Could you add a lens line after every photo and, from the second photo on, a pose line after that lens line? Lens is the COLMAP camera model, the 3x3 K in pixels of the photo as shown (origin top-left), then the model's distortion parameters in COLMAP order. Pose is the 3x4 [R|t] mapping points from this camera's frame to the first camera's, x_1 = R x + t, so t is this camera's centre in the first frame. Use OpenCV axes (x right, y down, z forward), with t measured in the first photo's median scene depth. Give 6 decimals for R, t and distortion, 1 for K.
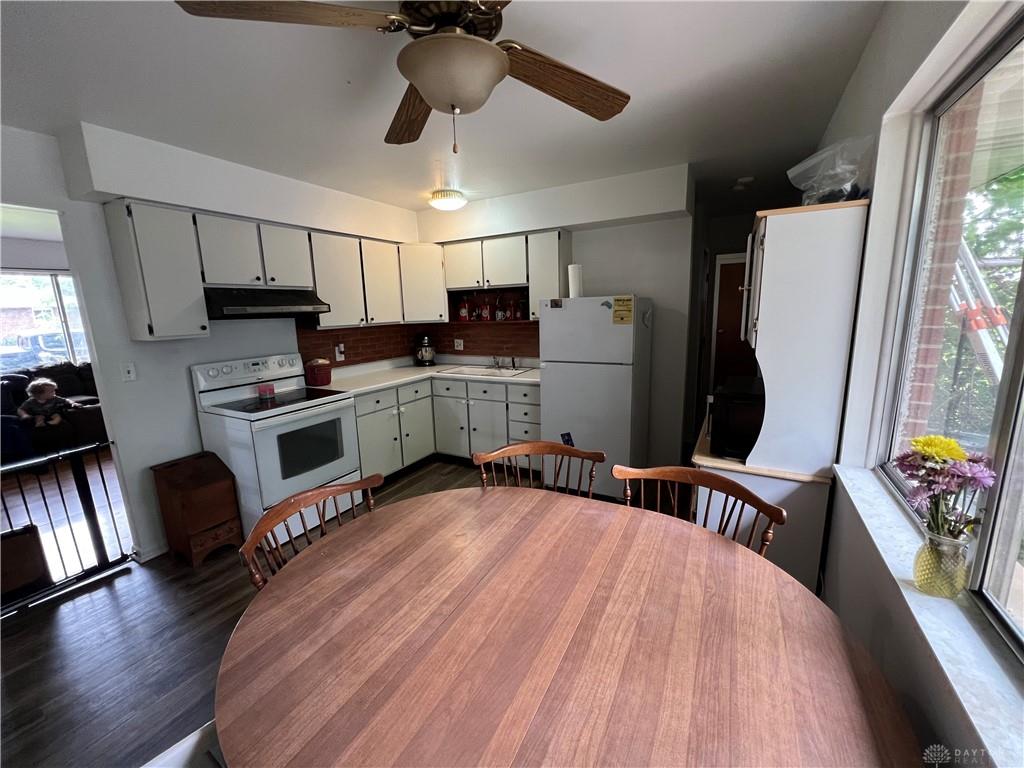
lens RADIAL K [[409.6, 0, 513.3], [0, 409.6, 384.7], [0, 0, 1]] dist [-0.002816, -0.000346]
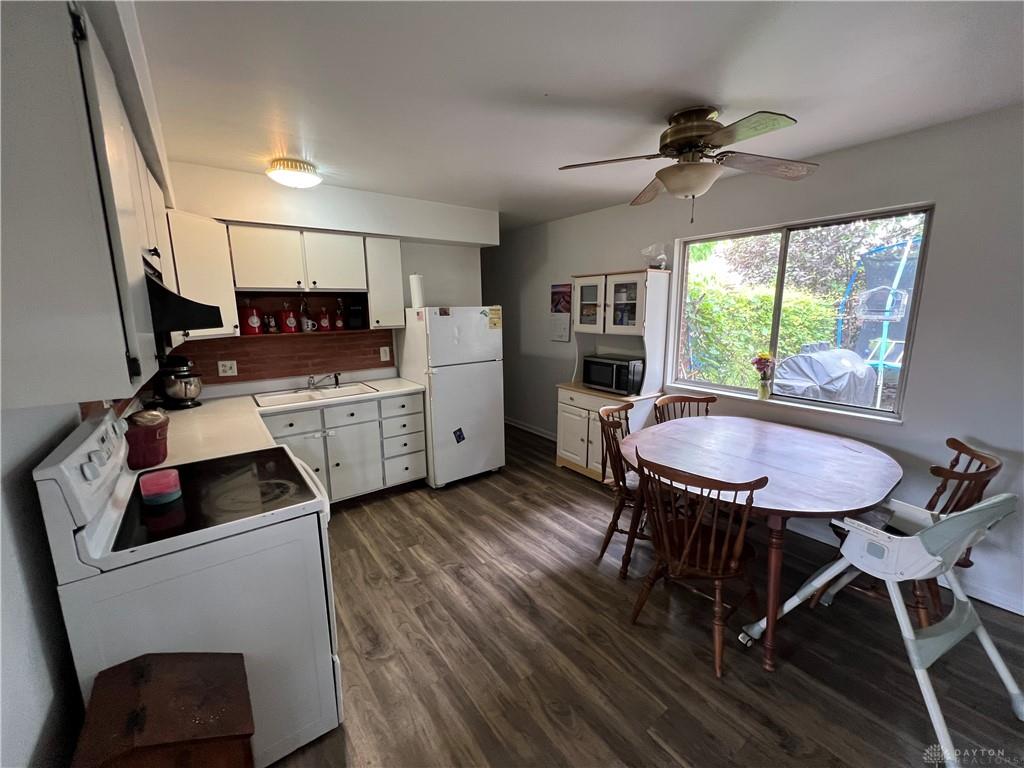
lens RADIAL K [[409.6, 0, 513.1], [0, 409.6, 381.4], [0, 0, 1]] dist [-0.002816, -0.000346]
pose [[0.412019, -0.139900, 0.900371, -0.665559], [0.167879, 0.982882, 0.075897, -0.056511], [-0.895576, 0.119883, 0.428452, 0.325739]]
